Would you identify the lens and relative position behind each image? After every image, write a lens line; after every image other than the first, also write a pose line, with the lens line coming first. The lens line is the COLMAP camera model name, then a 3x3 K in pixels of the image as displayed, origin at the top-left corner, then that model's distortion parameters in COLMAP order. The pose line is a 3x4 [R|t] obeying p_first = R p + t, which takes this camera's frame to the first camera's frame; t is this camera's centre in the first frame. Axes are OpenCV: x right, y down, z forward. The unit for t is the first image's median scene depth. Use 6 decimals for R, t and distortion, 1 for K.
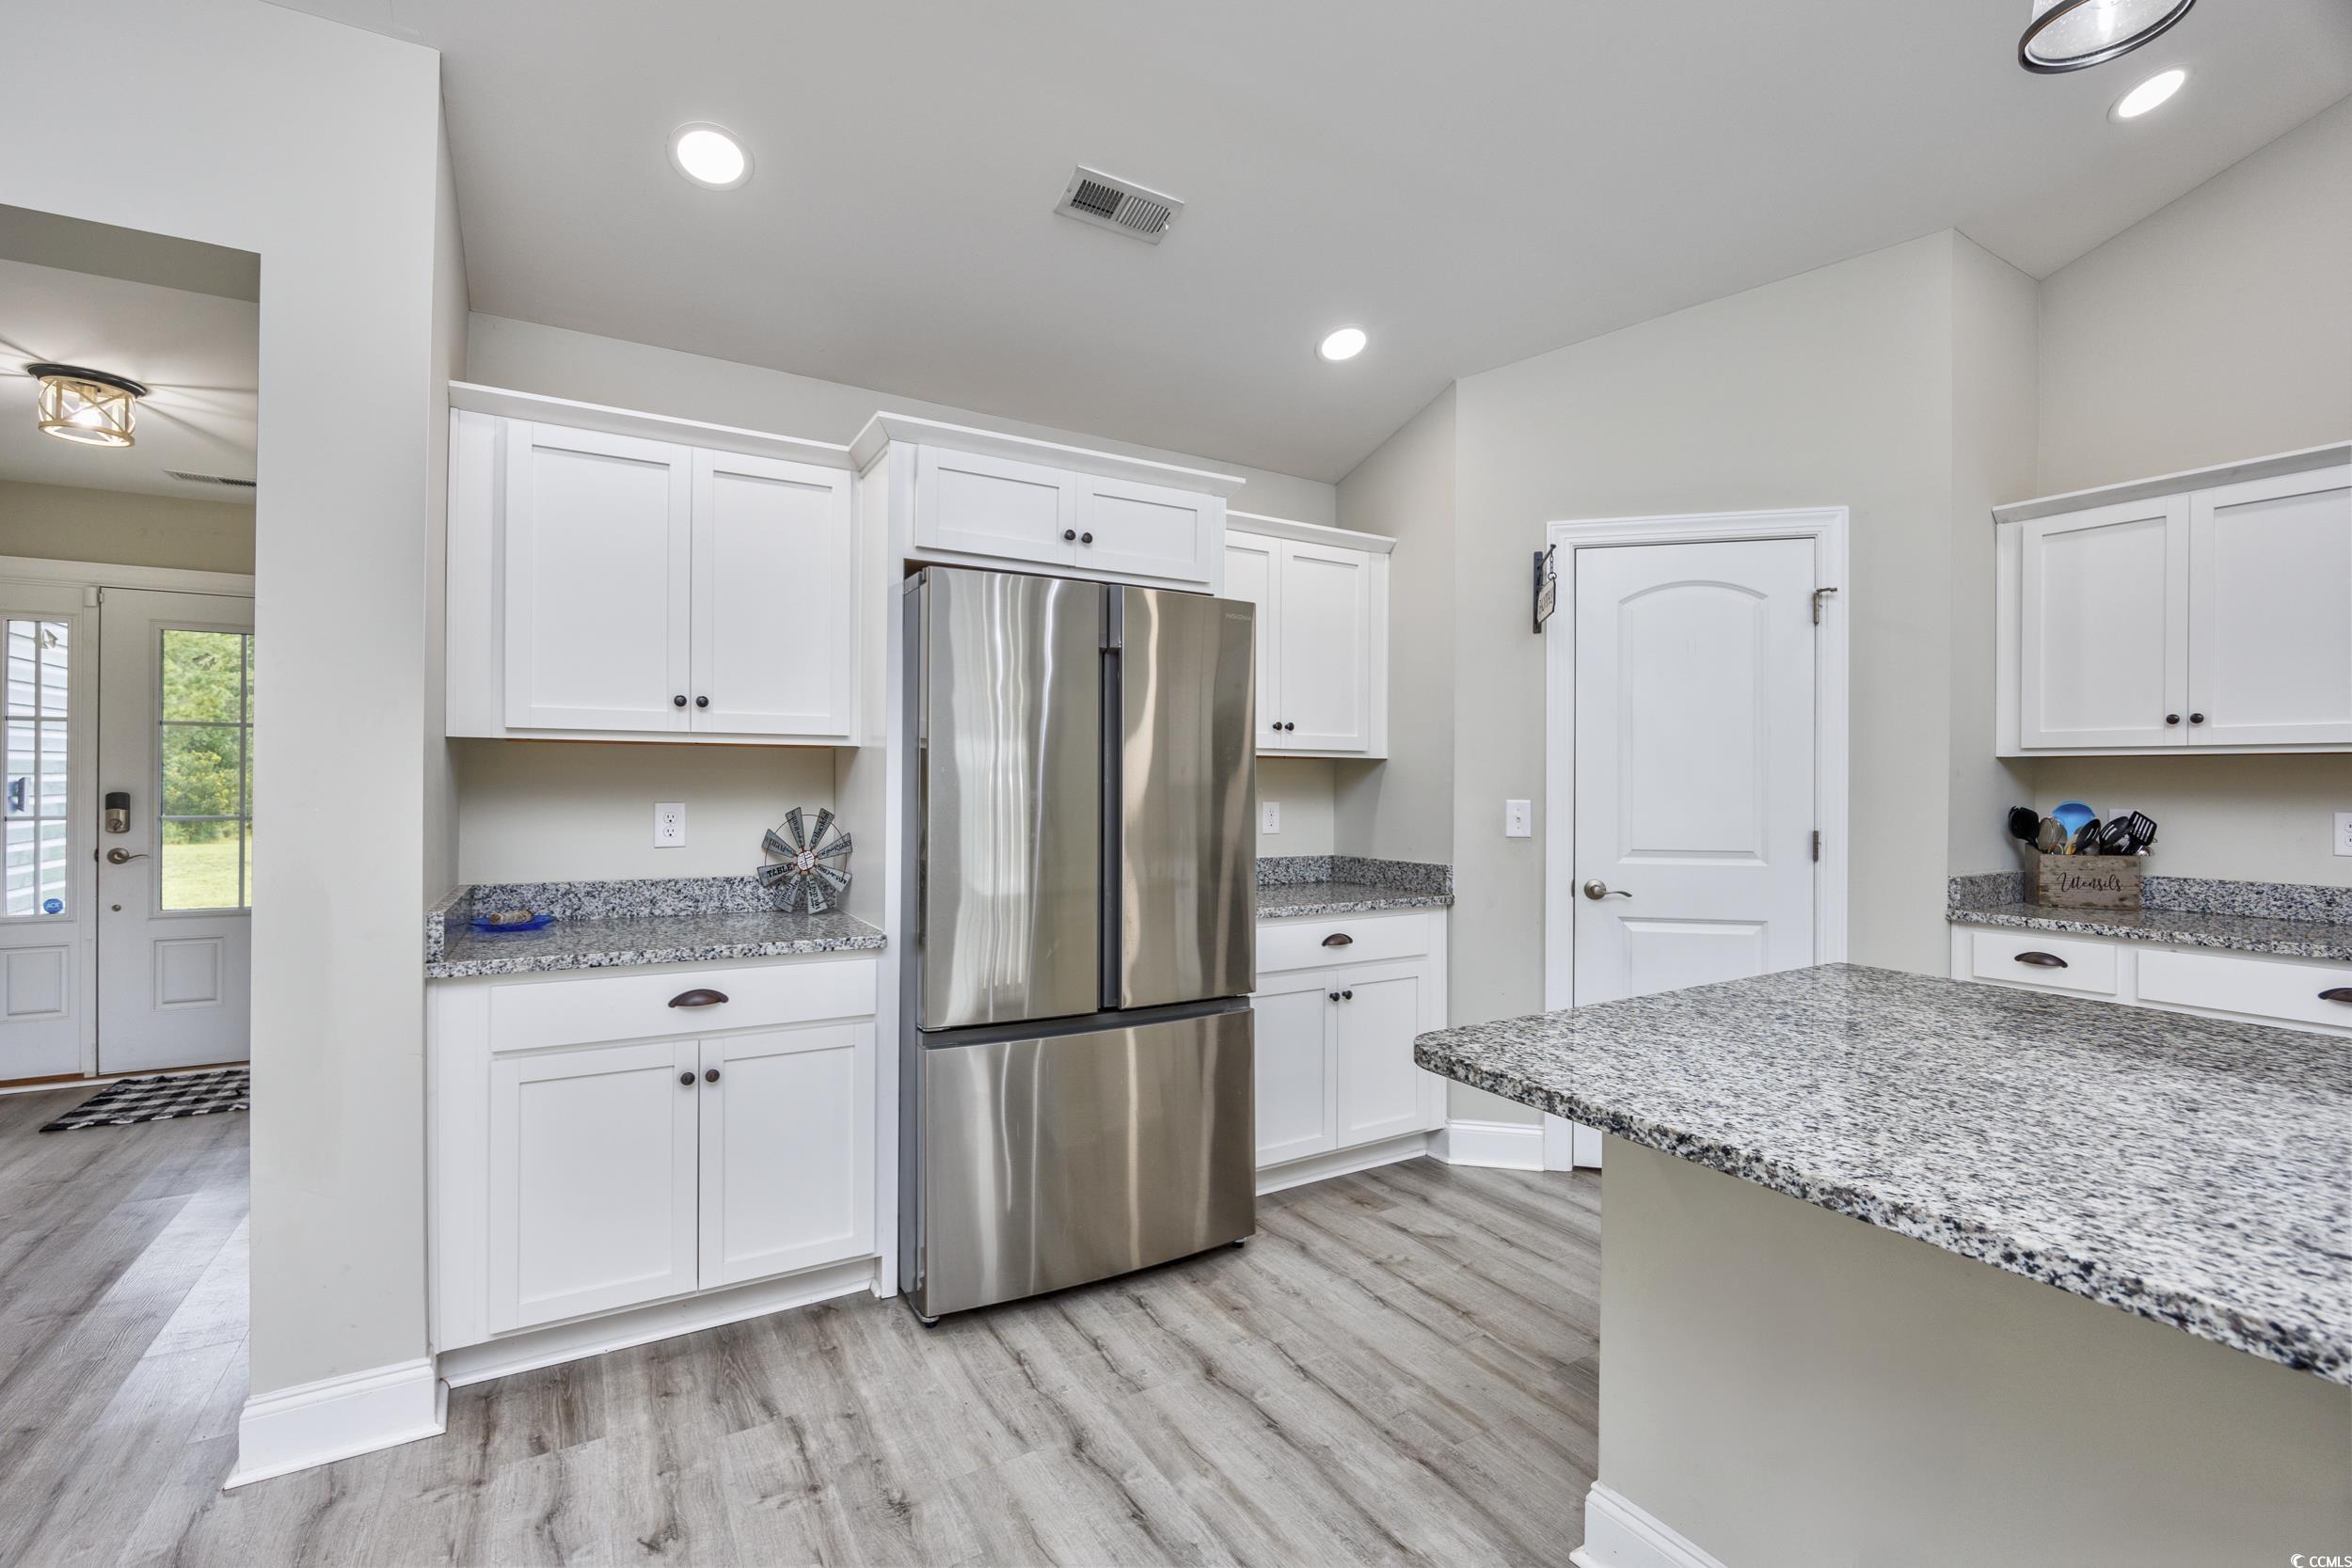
lens RADIAL K [[1081.1, 0, 1198.5], [0, 1081.1, 777.5], [0, 0, 1]] dist [-0.010515, 0.001646]
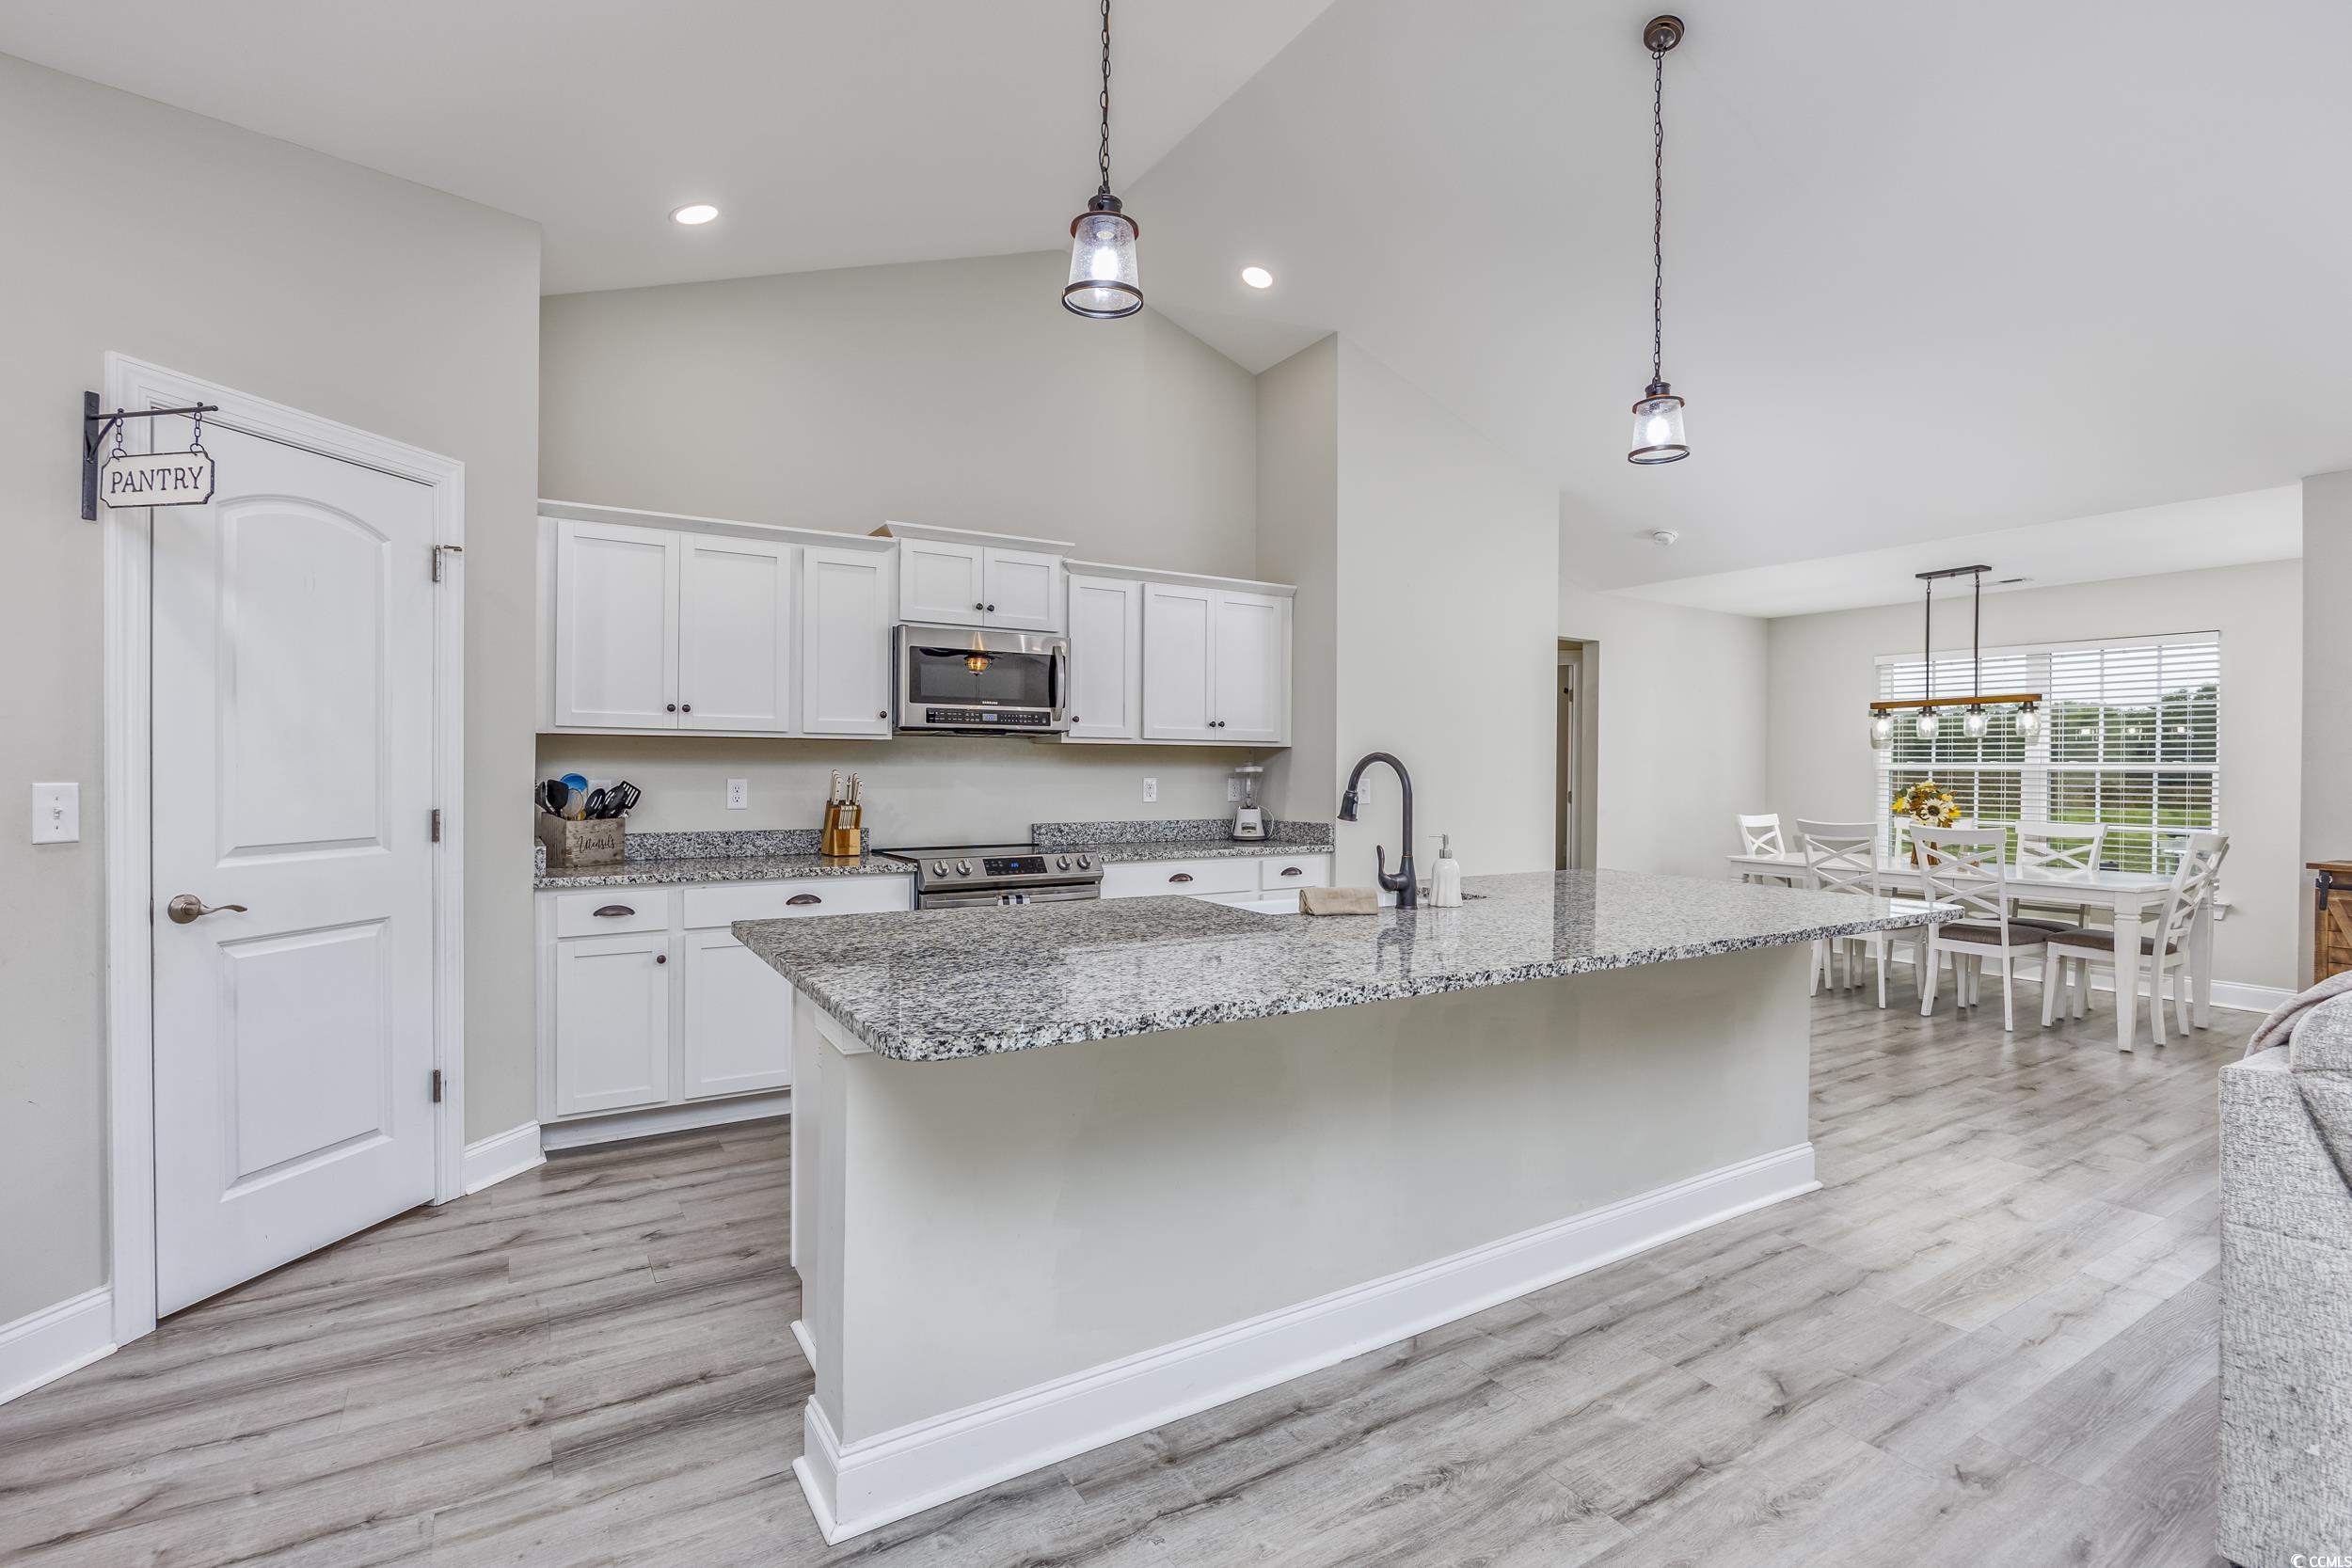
lens RADIAL K [[1081.1, 0, 1168.9], [0, 1081.1, 774.6], [0, 0, 1]] dist [-0.010515, 0.001646]
pose [[-0.018726, -0.012494, 0.999747, -0.387115], [-0.006086, 0.999905, 0.012382, 0.005534], [-0.999806, -0.005853, -0.018800, 0.438269]]
